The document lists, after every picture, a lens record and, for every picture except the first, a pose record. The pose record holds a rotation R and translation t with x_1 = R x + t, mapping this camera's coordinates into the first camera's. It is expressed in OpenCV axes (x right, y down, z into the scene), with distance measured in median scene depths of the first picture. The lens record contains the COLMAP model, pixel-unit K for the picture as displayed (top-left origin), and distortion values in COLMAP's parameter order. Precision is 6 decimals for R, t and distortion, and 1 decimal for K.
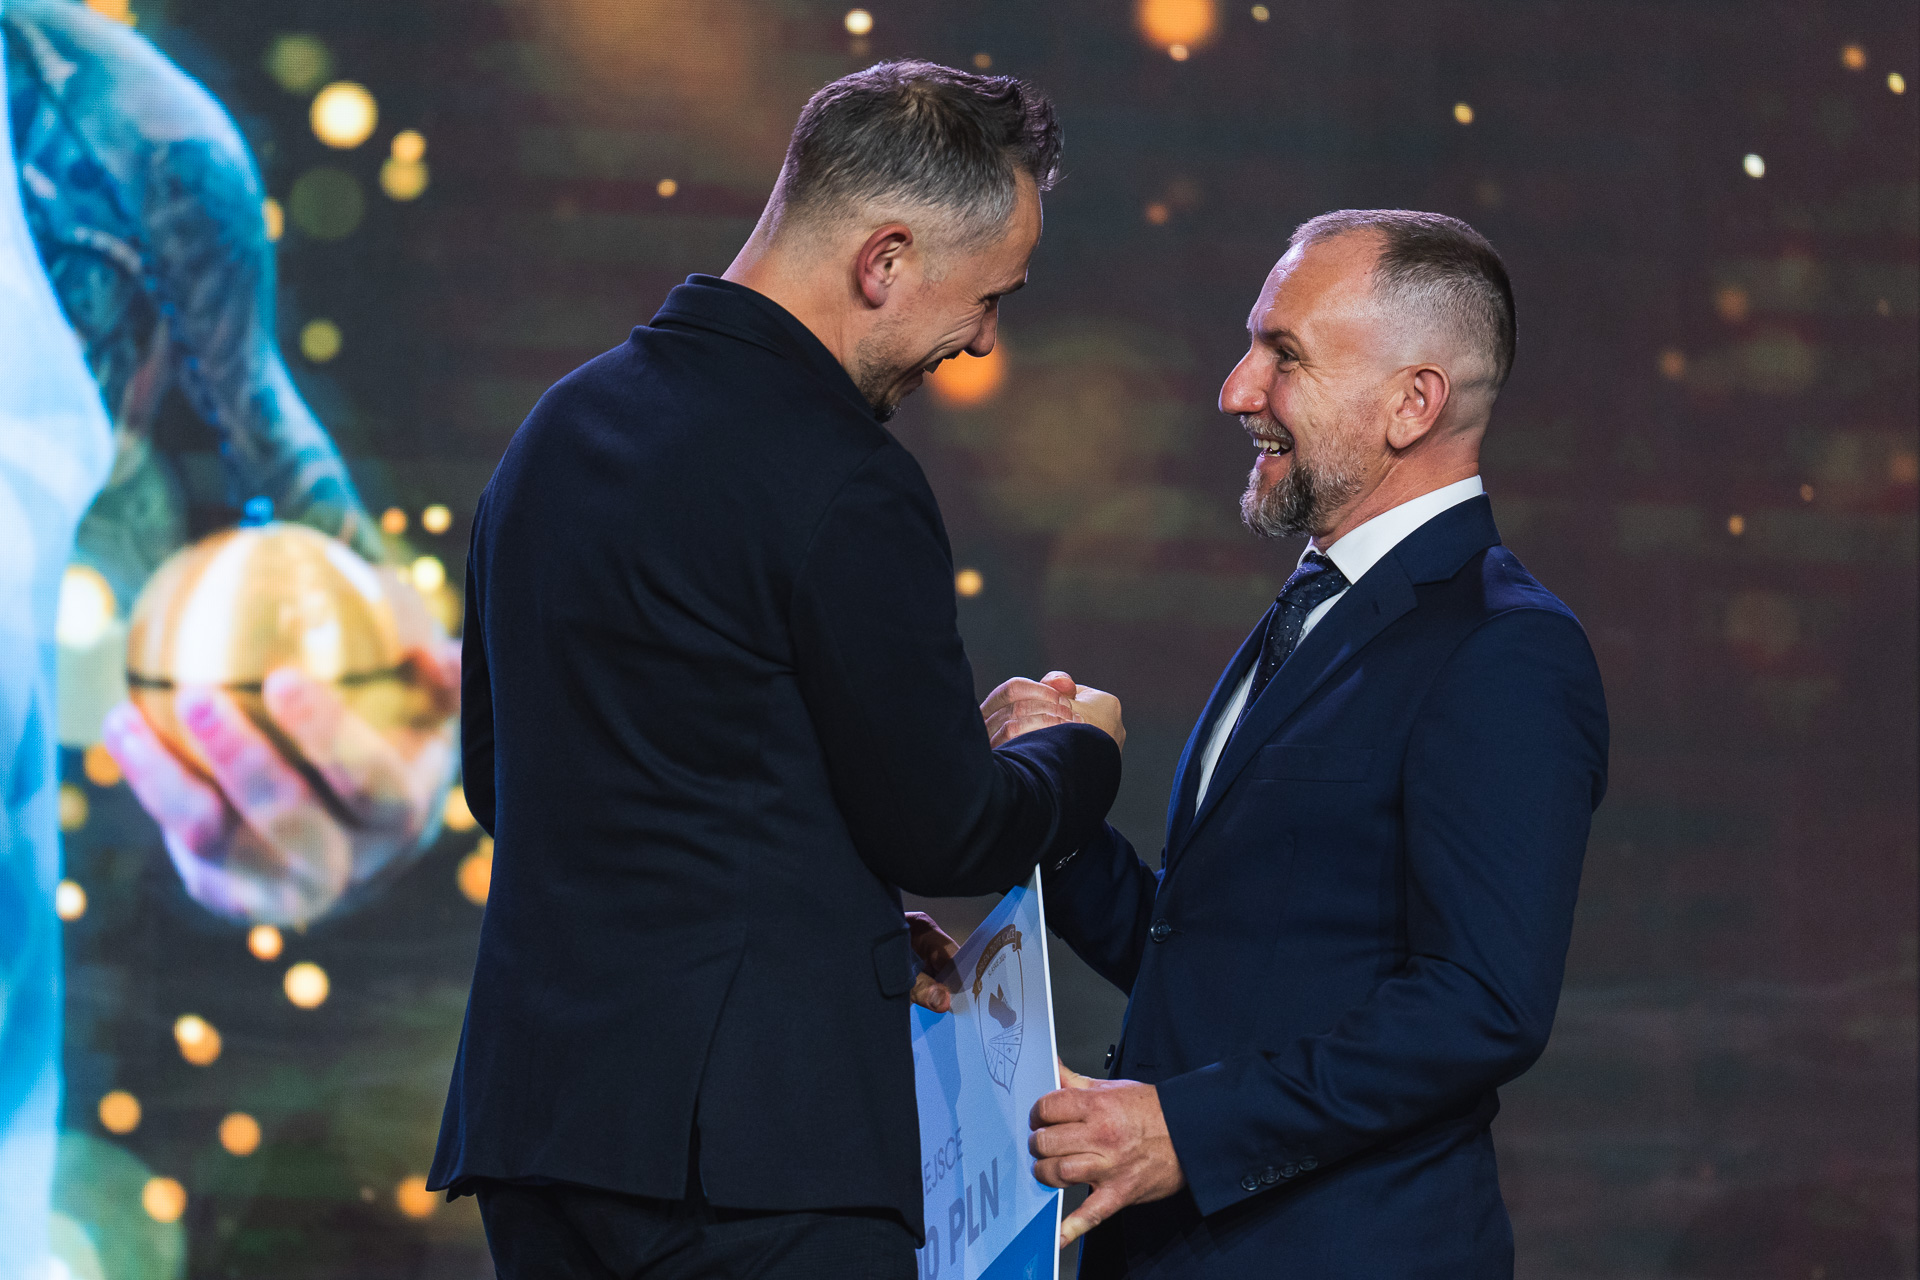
lens RADIAL K [[11051.5, 0, 960.0], [0, 11051.5, 639.9], [0, 0, 1]] dist [0.135980, 0.000000]
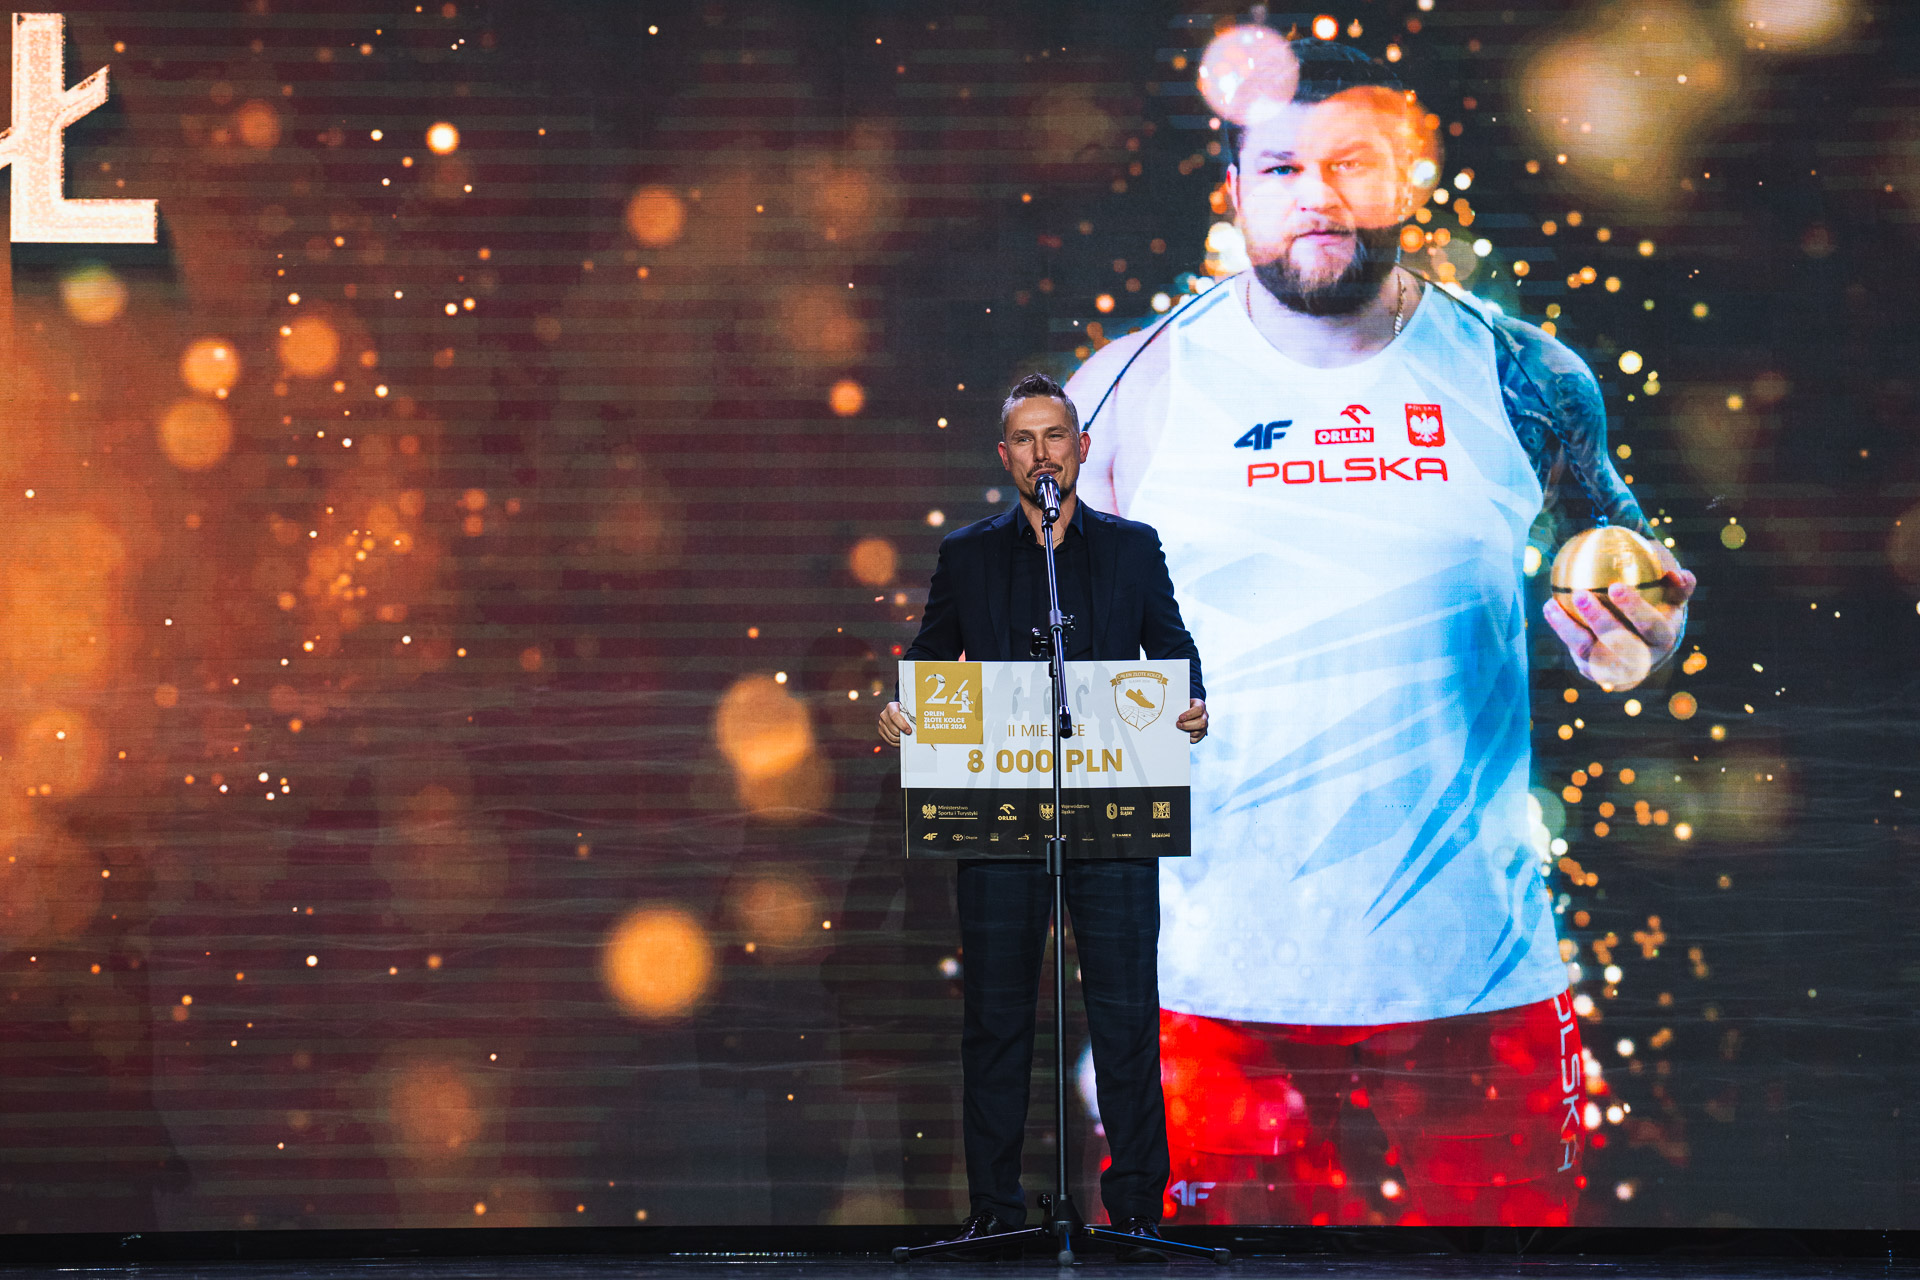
lens RADIAL K [[5204.2, 0, 959.8], [0, 5204.2, 639.1], [0, 0, 1]] dist [0.388183, 0.000000]
pose [[0.981864, -0.032561, -0.186772, 0.014206], [0.033960, 0.999414, 0.004296, 0.005246], [0.186523, -0.010561, 0.982394, -0.193511]]
